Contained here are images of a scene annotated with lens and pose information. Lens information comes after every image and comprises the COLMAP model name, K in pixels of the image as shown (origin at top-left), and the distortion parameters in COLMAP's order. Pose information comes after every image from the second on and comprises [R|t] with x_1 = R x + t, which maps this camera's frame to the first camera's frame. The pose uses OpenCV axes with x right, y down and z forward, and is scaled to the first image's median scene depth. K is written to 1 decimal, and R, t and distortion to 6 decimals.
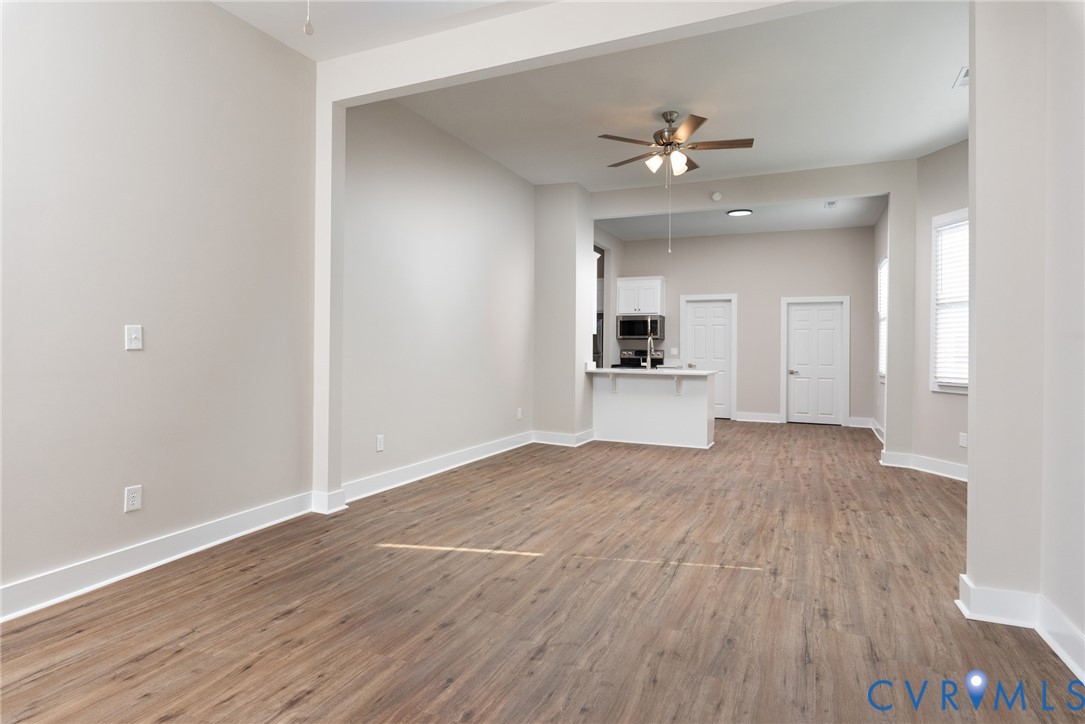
lens RADIAL K [[593.3, 0, 538.8], [0, 593.3, 336.2], [0, 0, 1]] dist [0.001654, 0.000185]
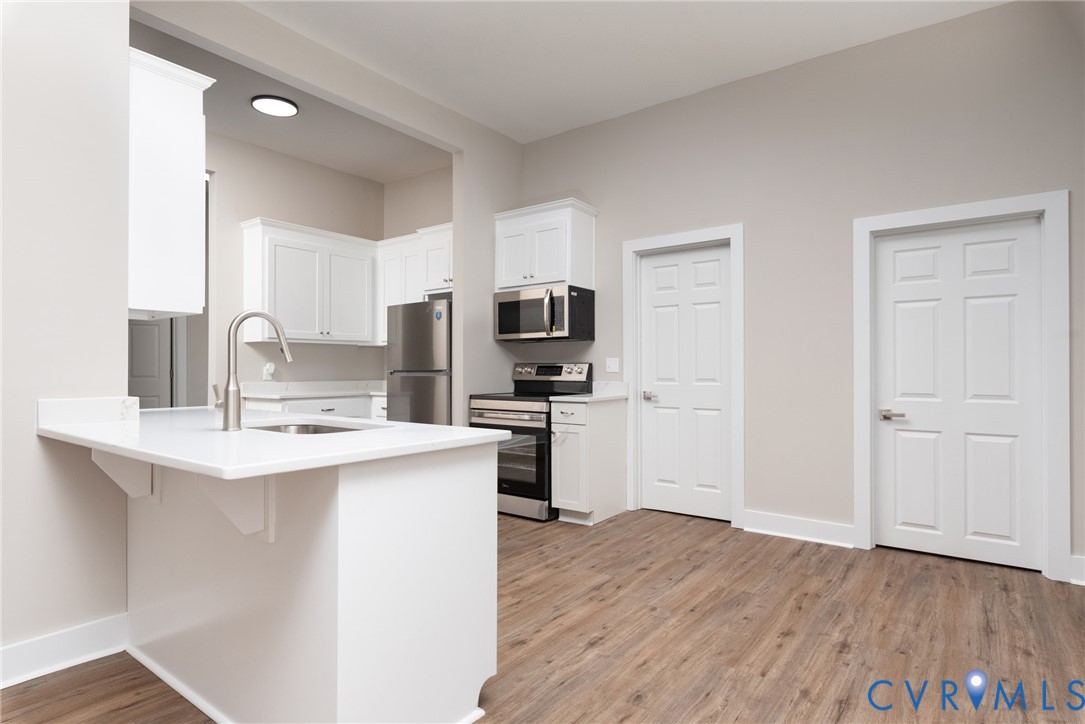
lens RADIAL K [[580.4, 0, 542.5], [0, 580.4, 362.0], [0, 0, 1]] dist [0.001387, 0.000135]
pose [[0.972719, -0.016186, -0.231423, 0.780934], [0.019470, 0.999739, 0.011914, 0.046982], [0.231170, -0.016095, 0.972780, 1.539677]]
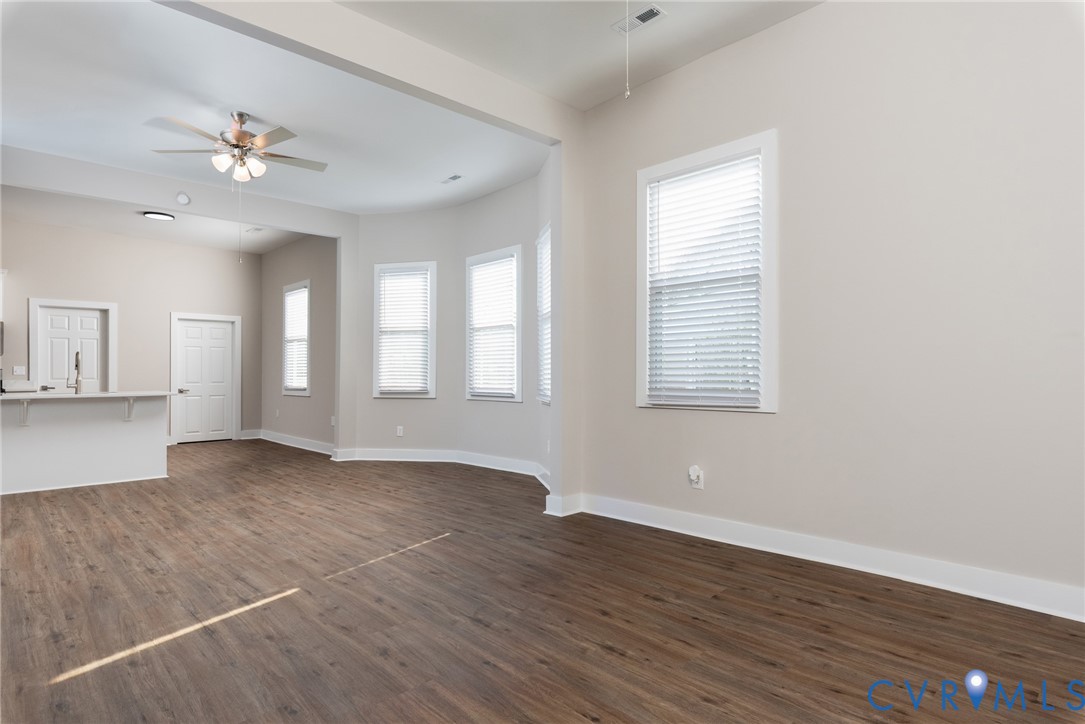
lens RADIAL K [[580.4, 0, 542.5], [0, 580.4, 362.0], [0, 0, 1]] dist [0.001387, 0.000135]
pose [[0.382748, 0.003992, 0.923844, -0.572678], [-0.014810, 0.999889, 0.001815, 0.010081], [-0.923734, -0.014377, 0.382764, 0.259512]]
